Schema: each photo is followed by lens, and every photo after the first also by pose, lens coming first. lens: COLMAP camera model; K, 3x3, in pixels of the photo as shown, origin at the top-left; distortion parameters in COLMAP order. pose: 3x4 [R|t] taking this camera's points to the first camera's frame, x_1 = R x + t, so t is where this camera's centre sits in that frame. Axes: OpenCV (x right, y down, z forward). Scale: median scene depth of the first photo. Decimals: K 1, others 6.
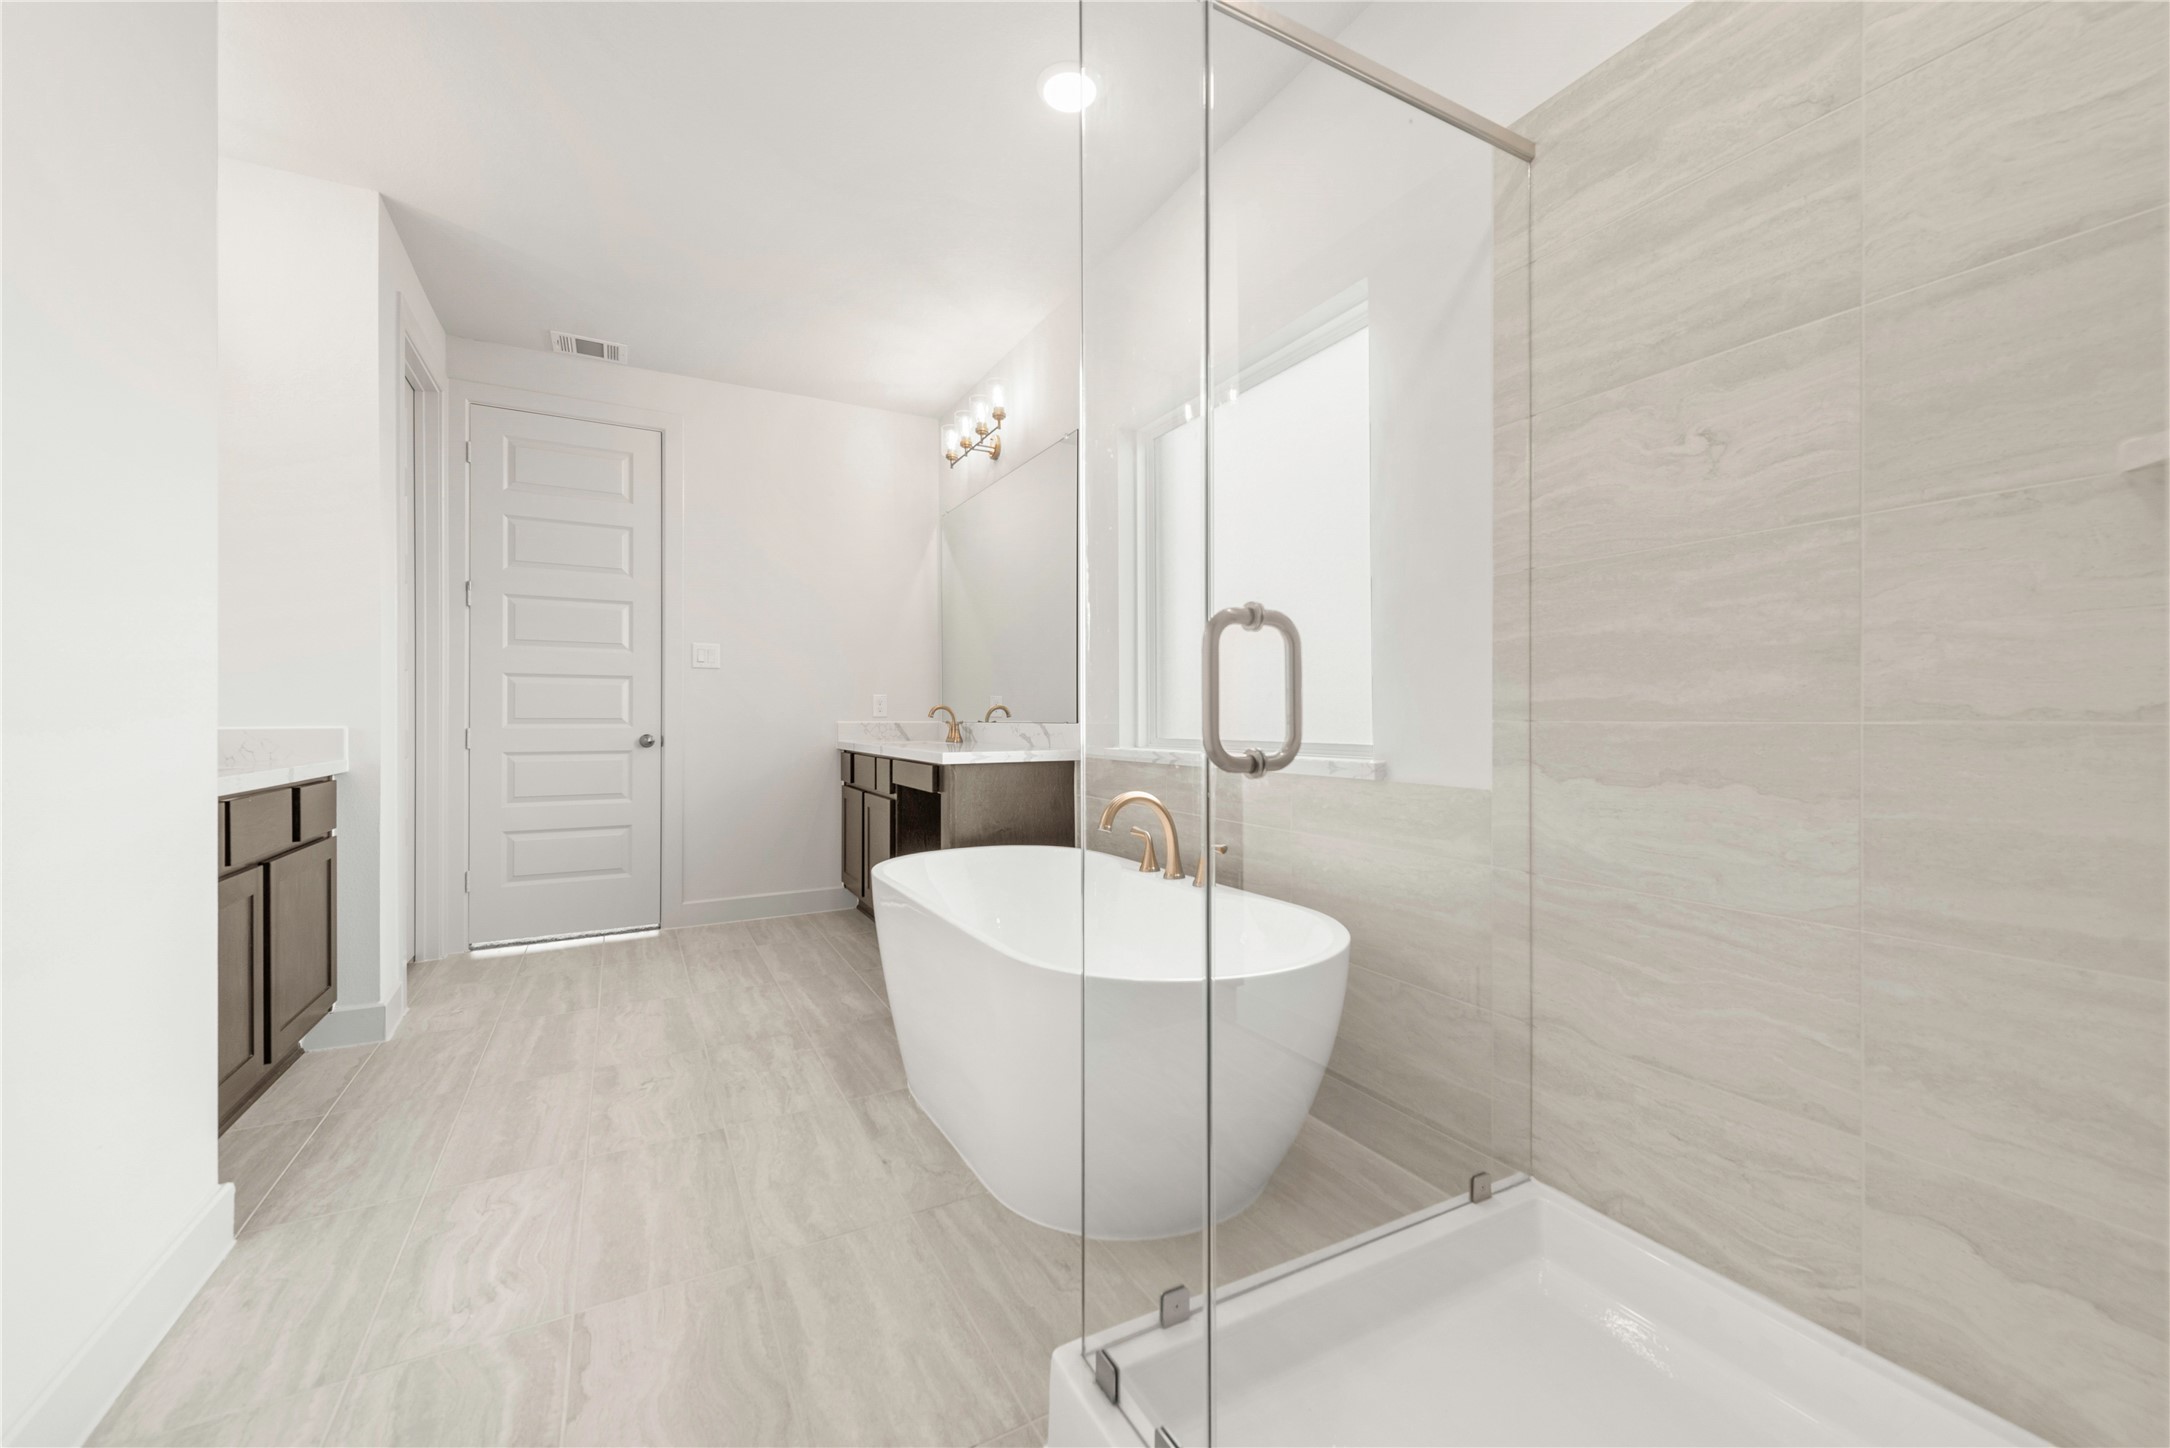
lens RADIAL K [[876.1, 0, 1077.5], [0, 876.1, 723.7], [0, 0, 1]] dist [0.001309, -0.002274]
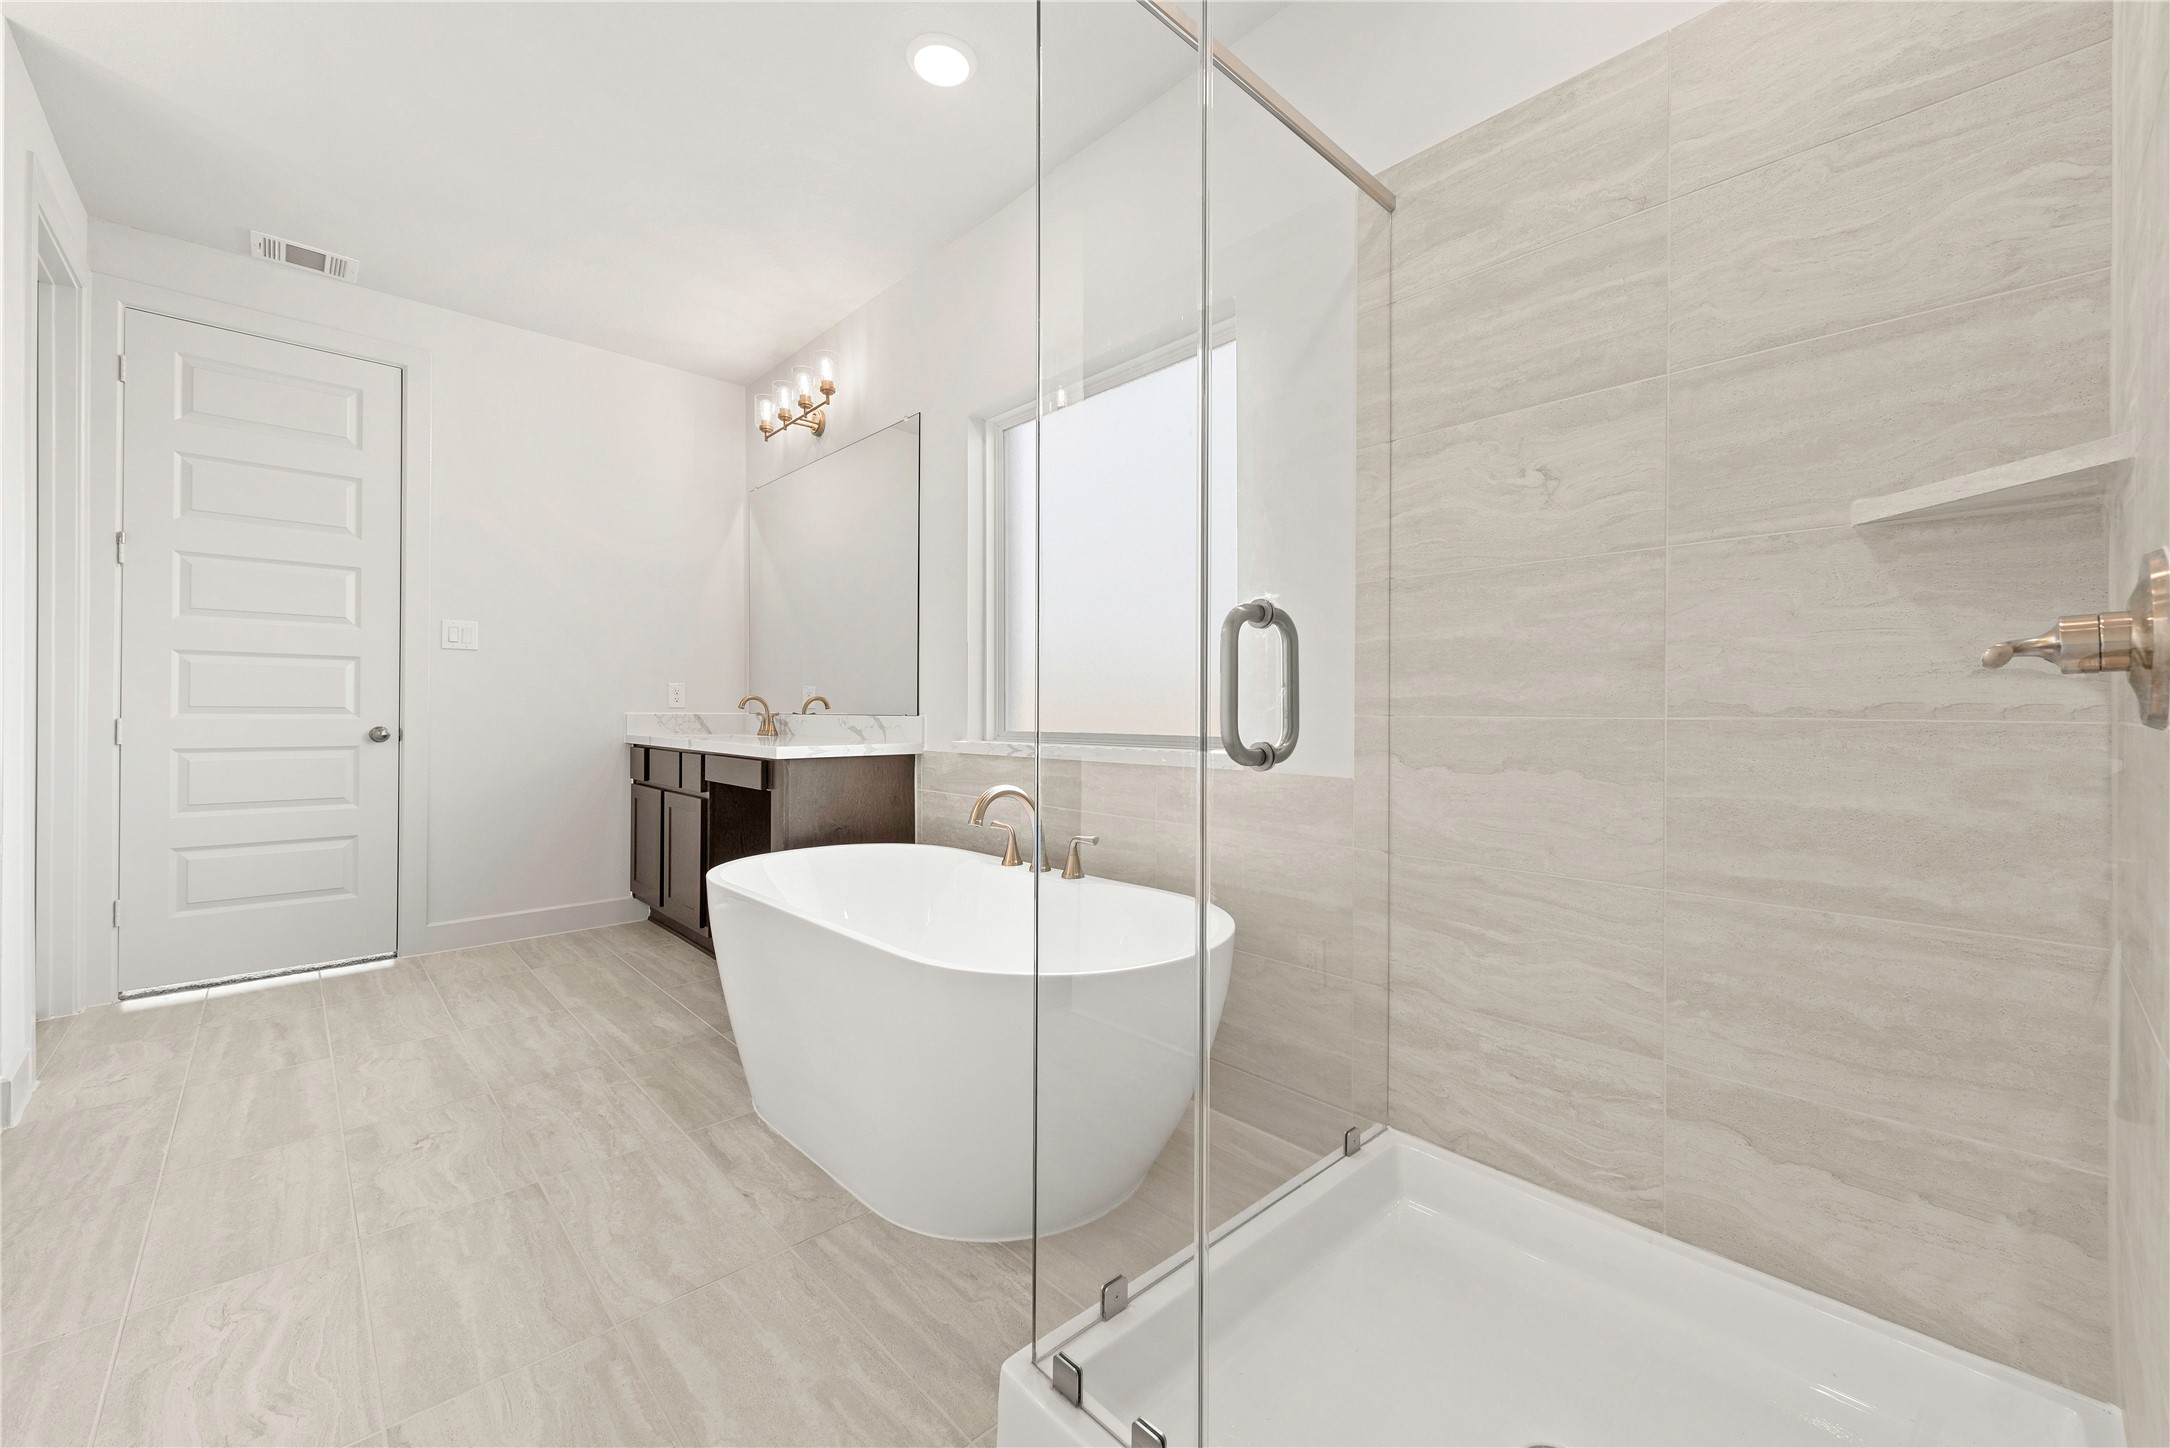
lens RADIAL K [[876.1, 0, 1090.9], [0, 876.1, 715.5], [0, 0, 1]] dist [0.001309, -0.002274]
pose [[0.964837, 0.004456, 0.262813, -0.129172], [-0.004142, 0.999990, -0.001750, 0.000324], [-0.262818, 0.000600, 0.964845, 0.026521]]
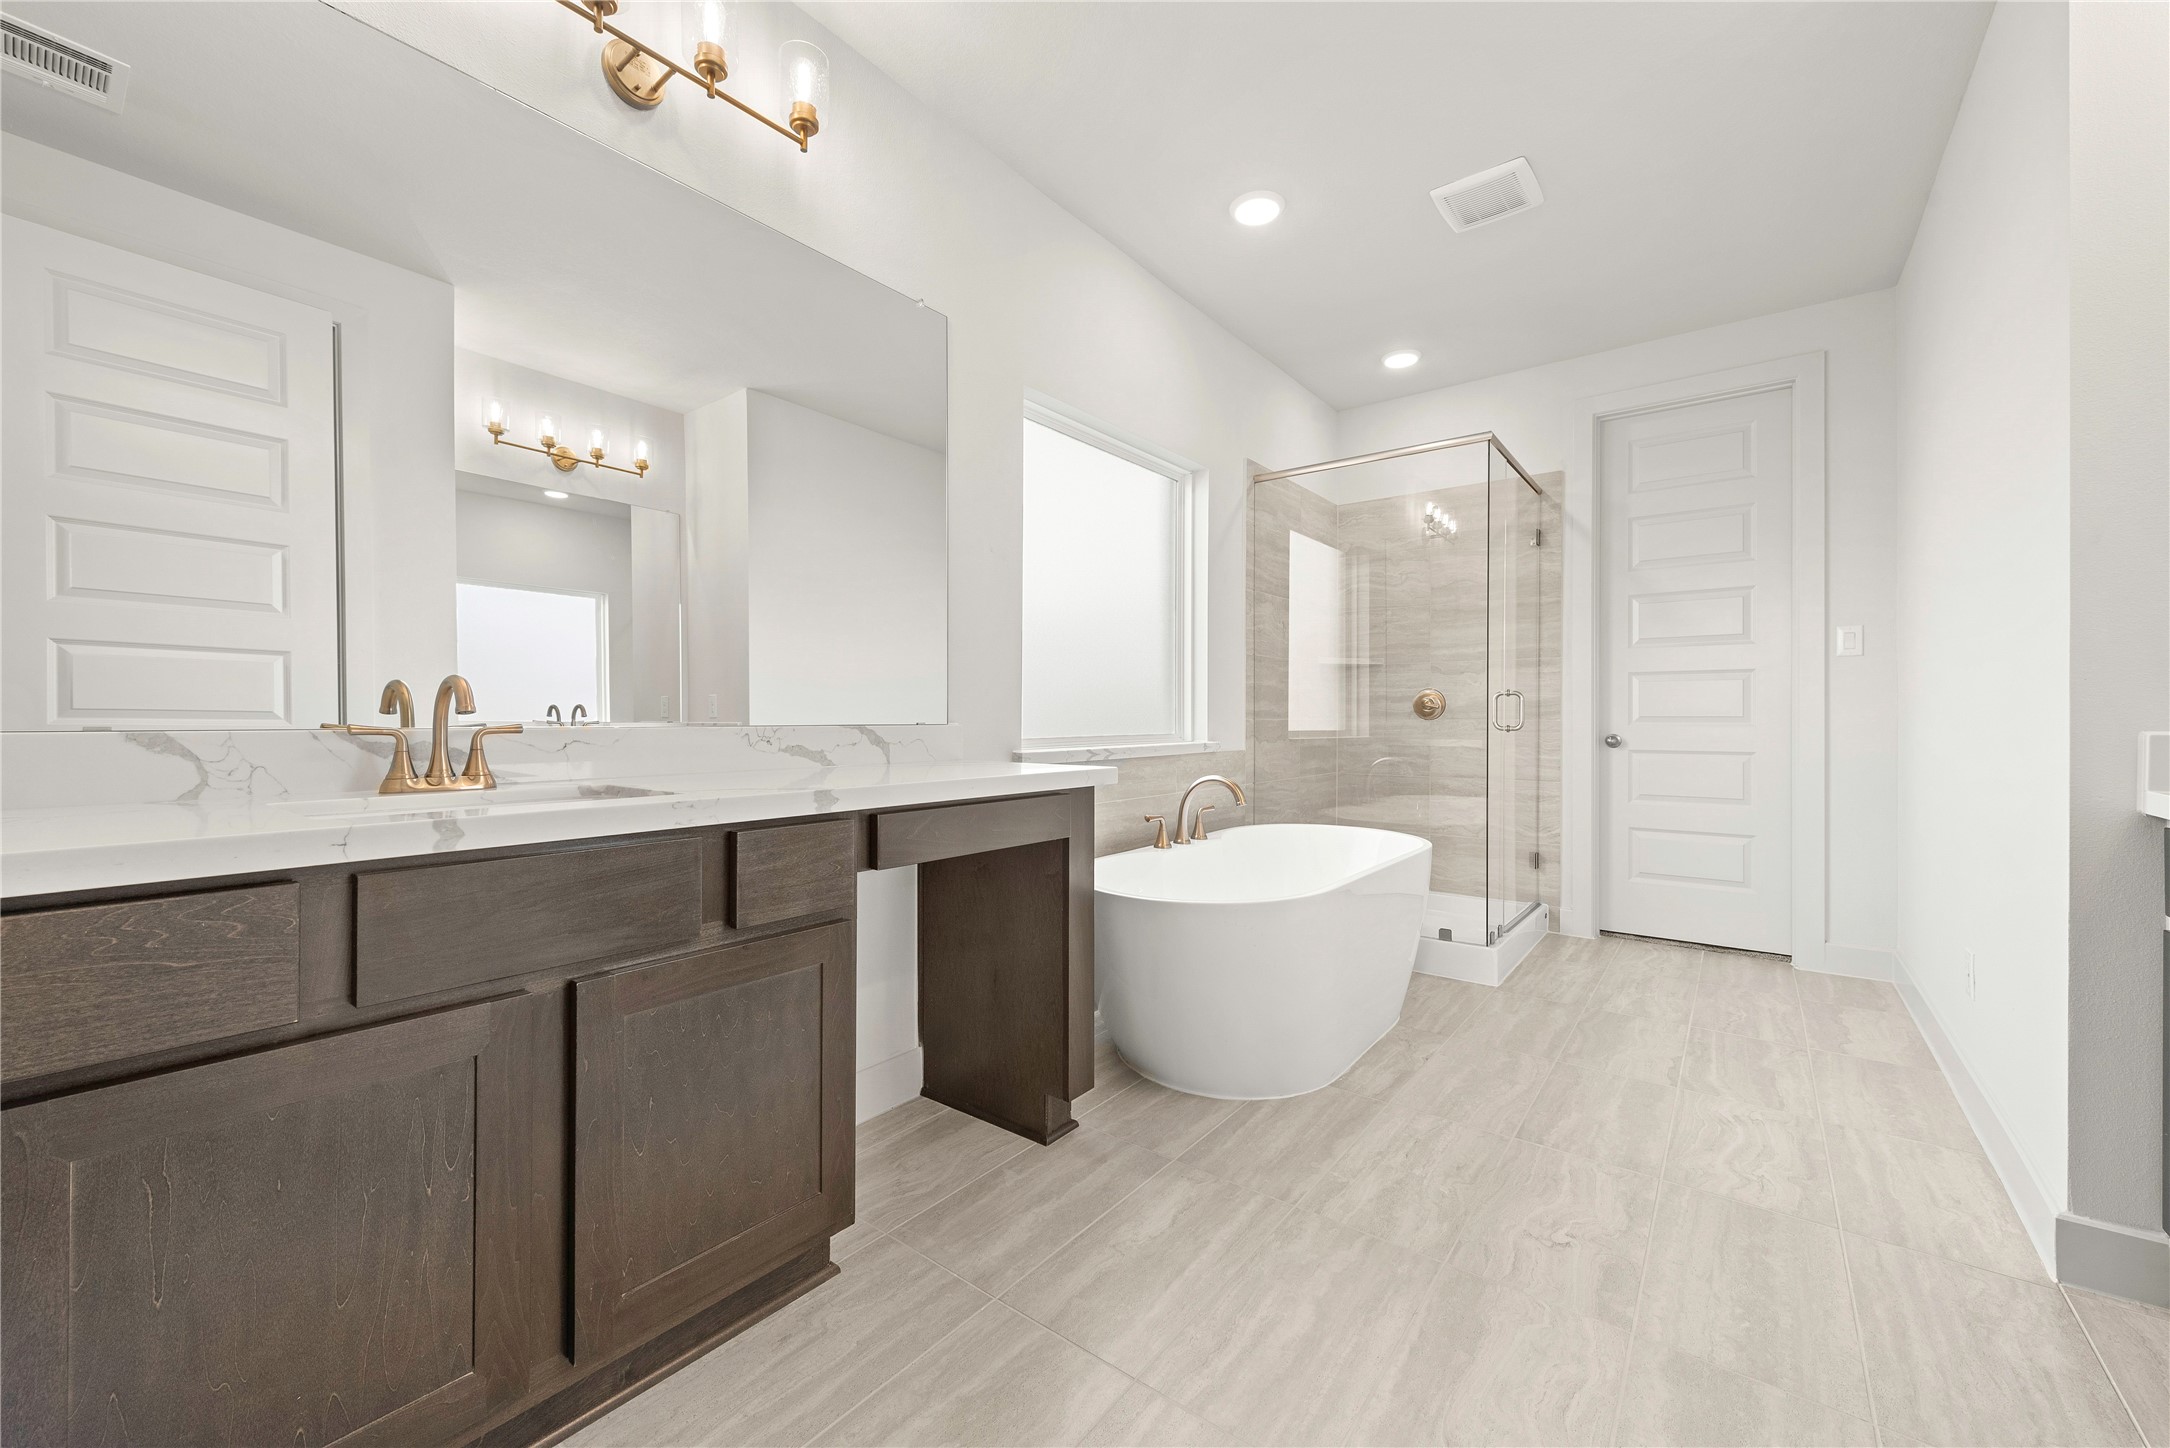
lens RADIAL K [[876.1, 0, 1086.5], [0, 876.1, 711.6], [0, 0, 1]] dist [0.001309, -0.002274]
pose [[-0.432257, 0.005313, 0.901735, -1.315839], [0.007460, 0.999969, -0.002316, -0.018071], [-0.901720, 0.005726, -0.432283, 2.251637]]
